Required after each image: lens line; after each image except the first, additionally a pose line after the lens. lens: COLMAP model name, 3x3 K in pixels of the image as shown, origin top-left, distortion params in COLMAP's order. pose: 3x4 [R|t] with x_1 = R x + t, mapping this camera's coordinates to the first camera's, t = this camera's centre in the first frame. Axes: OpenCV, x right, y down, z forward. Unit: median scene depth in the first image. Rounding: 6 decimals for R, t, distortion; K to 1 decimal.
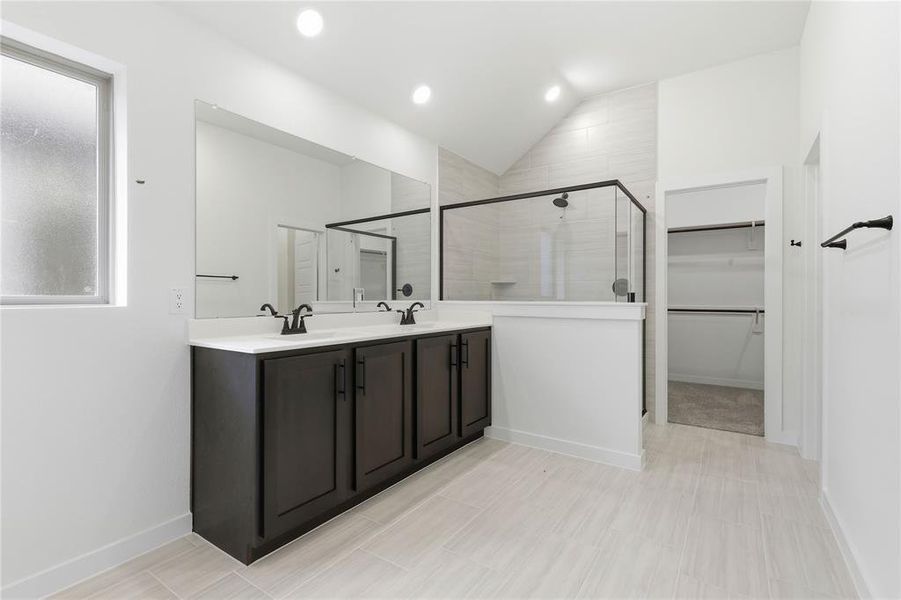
lens RADIAL K [[440.1, 0, 450.5], [0, 440.1, 300.0], [0, 0, 1]] dist [0.001877, 0.000273]
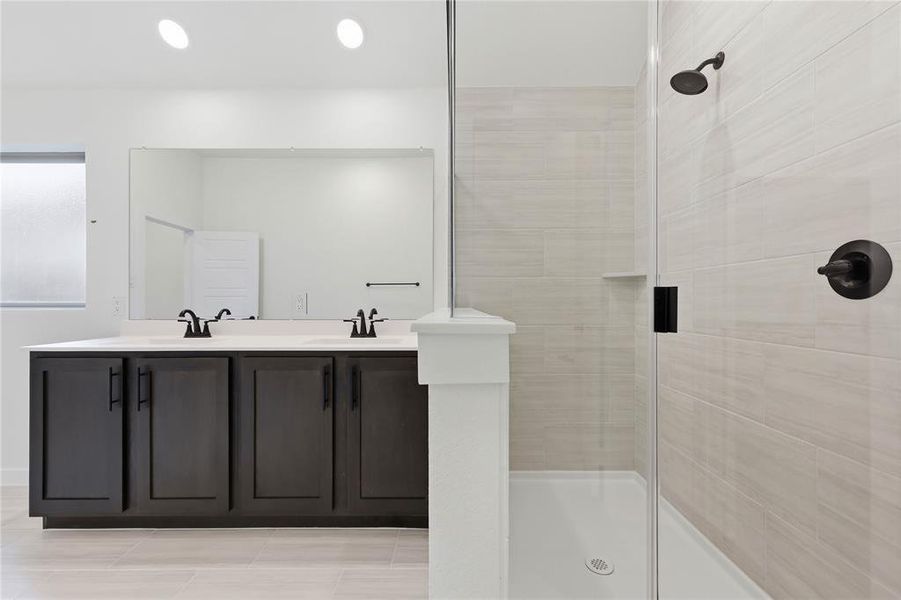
lens RADIAL K [[387.7, 0, 450.5], [0, 387.7, 300.0], [0, 0, 1]] dist [0.000475, 0.000120]
pose [[0.535573, -0.003430, -0.844482, 0.638230], [-0.001374, 0.999987, -0.004933, -0.009253], [0.844488, 0.003802, 0.535562, 0.852556]]
